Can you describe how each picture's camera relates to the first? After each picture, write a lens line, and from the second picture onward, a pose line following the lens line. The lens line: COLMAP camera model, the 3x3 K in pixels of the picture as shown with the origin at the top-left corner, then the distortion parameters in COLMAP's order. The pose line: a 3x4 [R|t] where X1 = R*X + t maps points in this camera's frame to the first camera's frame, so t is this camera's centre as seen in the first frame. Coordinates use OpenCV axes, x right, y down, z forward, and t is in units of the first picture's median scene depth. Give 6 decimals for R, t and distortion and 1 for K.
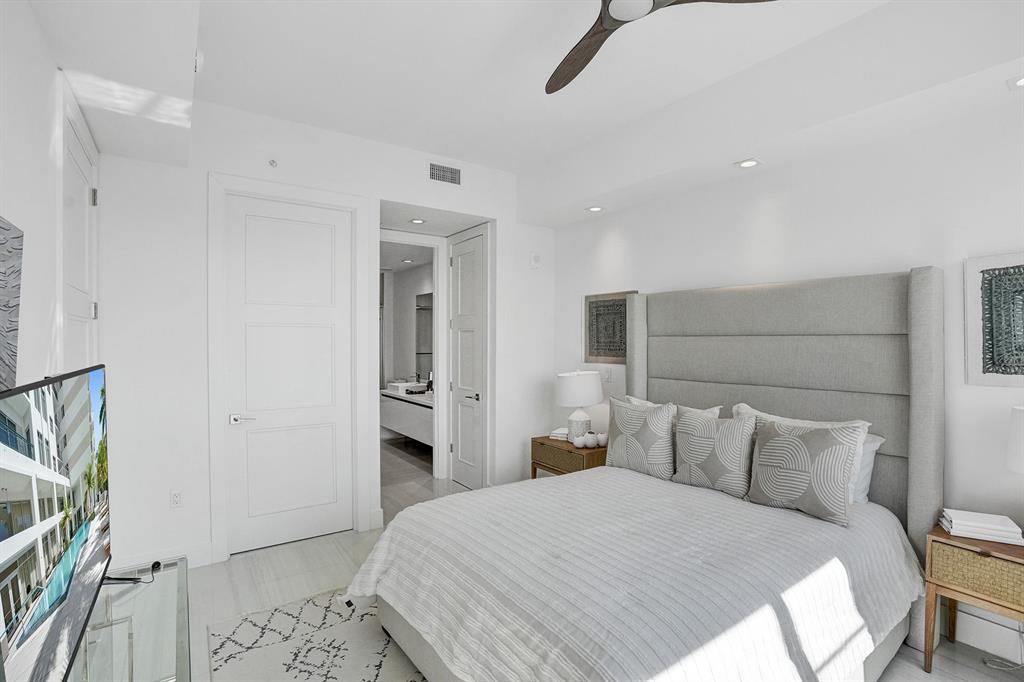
lens RADIAL K [[483.3, 0, 509.3], [0, 483.3, 344.5], [0, 0, 1]] dist [-0.057635, 0.023723]
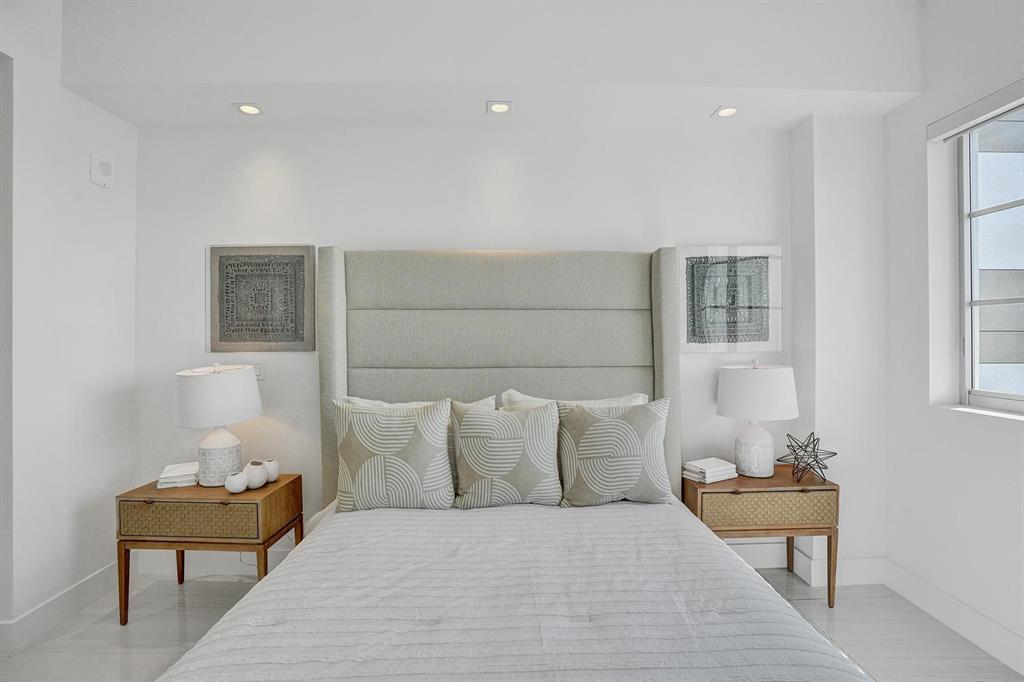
lens RADIAL K [[483.3, 0, 509.9], [0, 483.3, 332.9], [0, 0, 1]] dist [-0.057635, 0.023723]
pose [[0.566225, -0.001460, 0.824249, -0.196736], [0.008637, 0.999954, -0.004162, 0.027600], [-0.824205, 0.009476, 0.566212, 0.508072]]
